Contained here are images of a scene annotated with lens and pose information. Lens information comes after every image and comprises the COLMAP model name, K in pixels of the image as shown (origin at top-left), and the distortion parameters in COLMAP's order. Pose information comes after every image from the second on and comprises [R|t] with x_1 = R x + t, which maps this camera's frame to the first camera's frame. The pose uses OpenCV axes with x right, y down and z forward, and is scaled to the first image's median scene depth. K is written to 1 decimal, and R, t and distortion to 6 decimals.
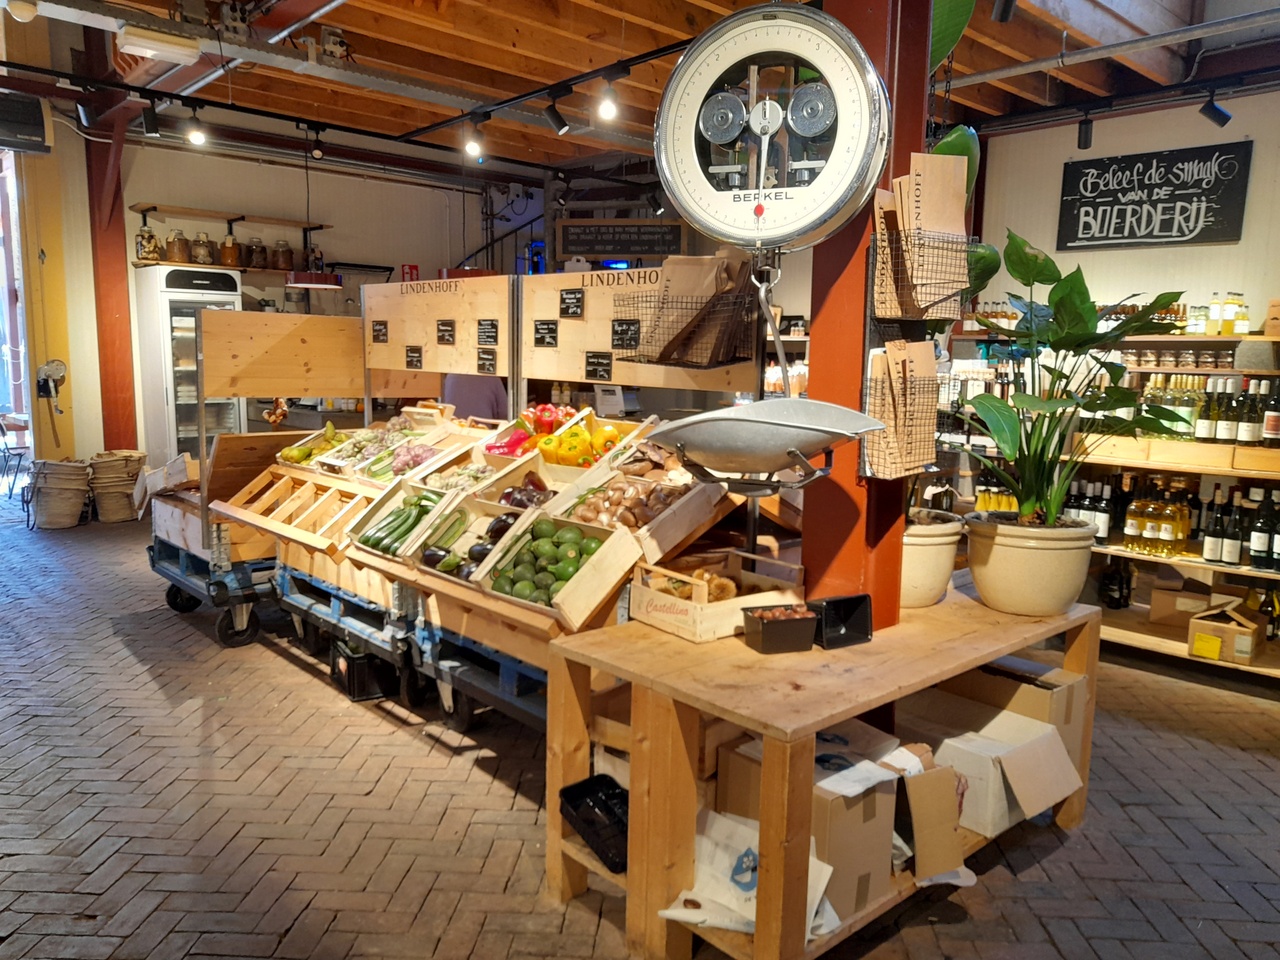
lens RADIAL K [[945.2, 0, 642.3], [0, 945.2, 479.7], [0, 0, 1]] dist [0.038908, -0.038720]
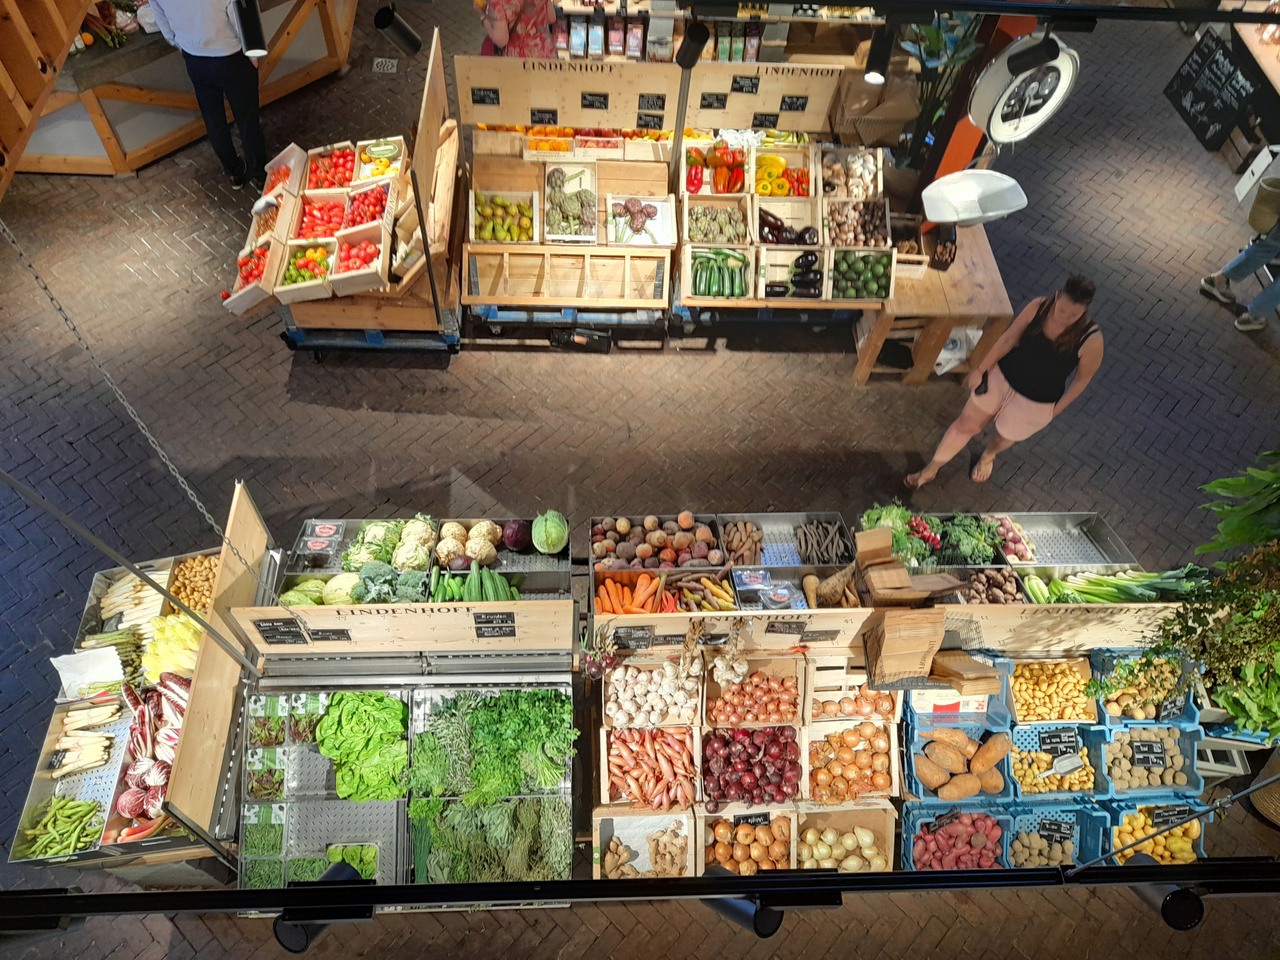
lens RADIAL K [[945.2, 0, 638.3], [0, 945.2, 491.7], [0, 0, 1]] dist [0.038908, -0.038720]
pose [[0.648338, -0.628487, 0.429723, -1.151608], [0.046890, 0.596310, 0.801384, -0.948465], [-0.759907, -0.499418, 0.416080, 0.184490]]
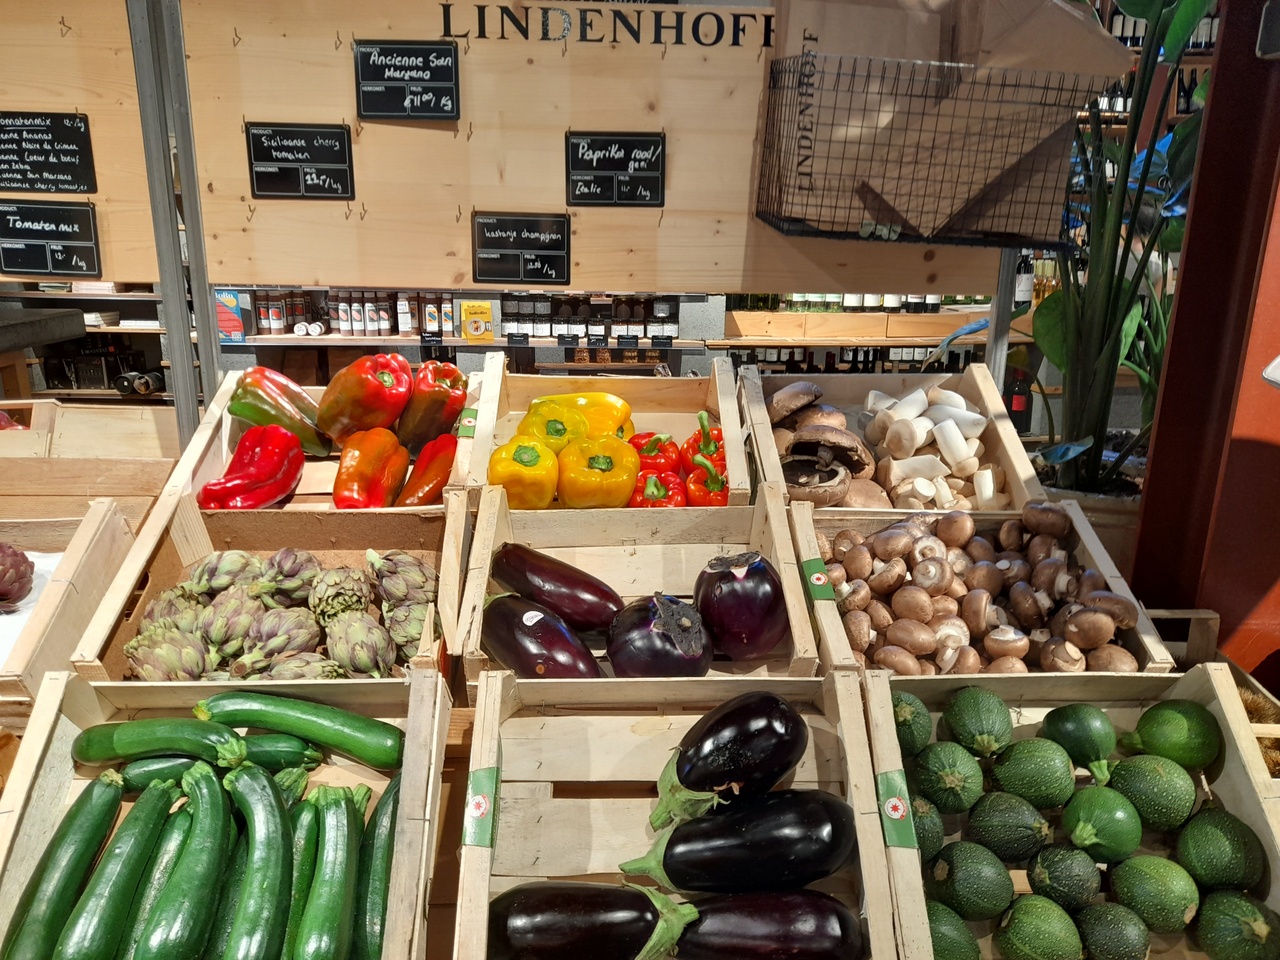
lens RADIAL K [[945.2, 0, 647.0], [0, 945.2, 486.9], [0, 0, 1]] dist [0.038908, -0.038720]
pose [[0.643759, -0.214524, 0.734543, -0.311933], [0.102740, 0.975440, 0.194835, -0.086908], [-0.758300, -0.049960, 0.649989, 0.634546]]
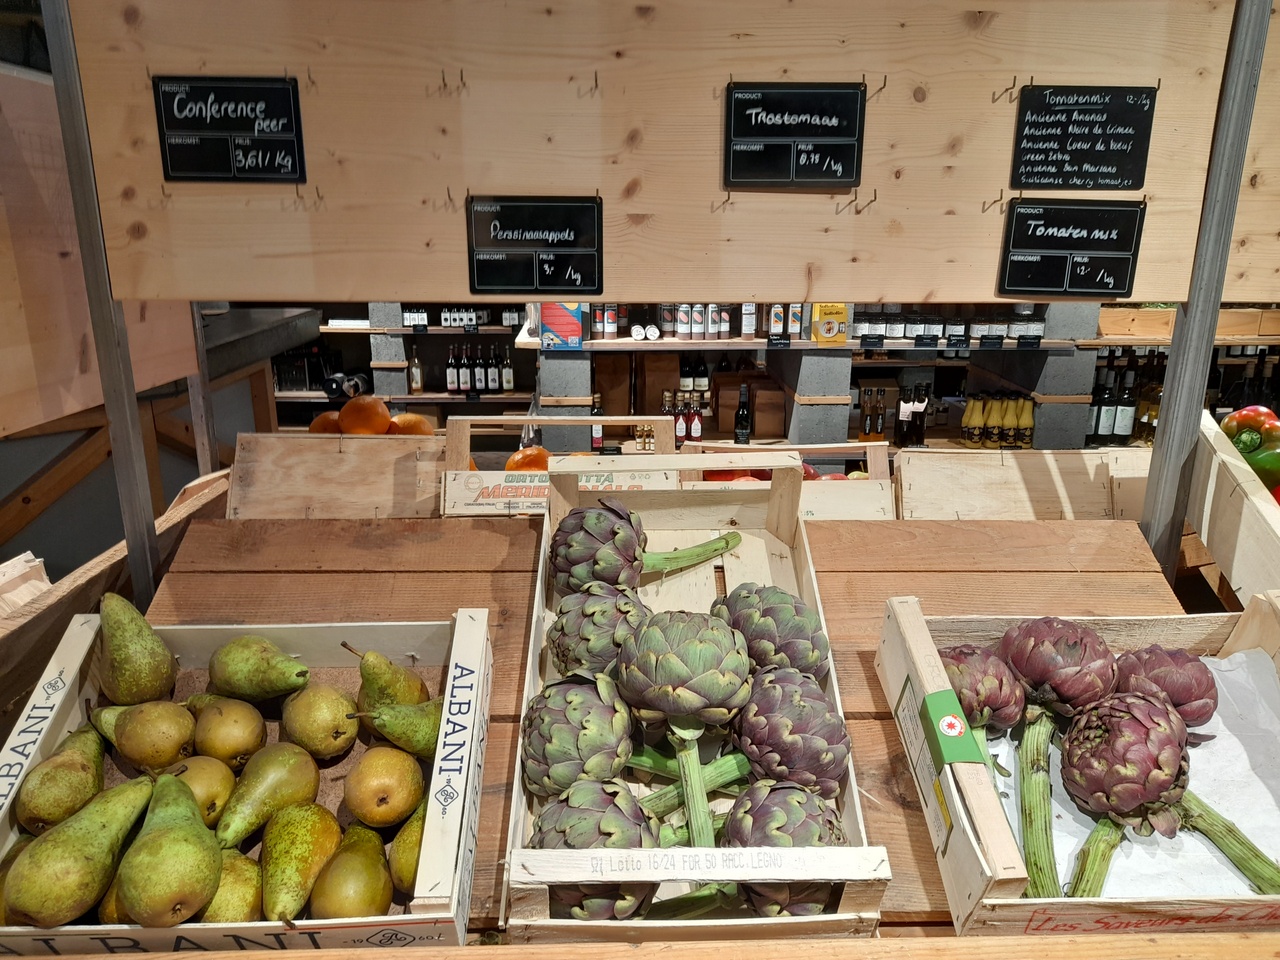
lens RADIAL K [[945.2, 0, 640.9], [0, 945.2, 476.4], [0, 0, 1]] dist [0.038908, -0.038720]
pose [[0.660484, -0.217899, 0.718527, -0.475496], [0.111160, 0.974796, 0.193434, -0.134501], [-0.742566, -0.047889, 0.668059, 0.949004]]
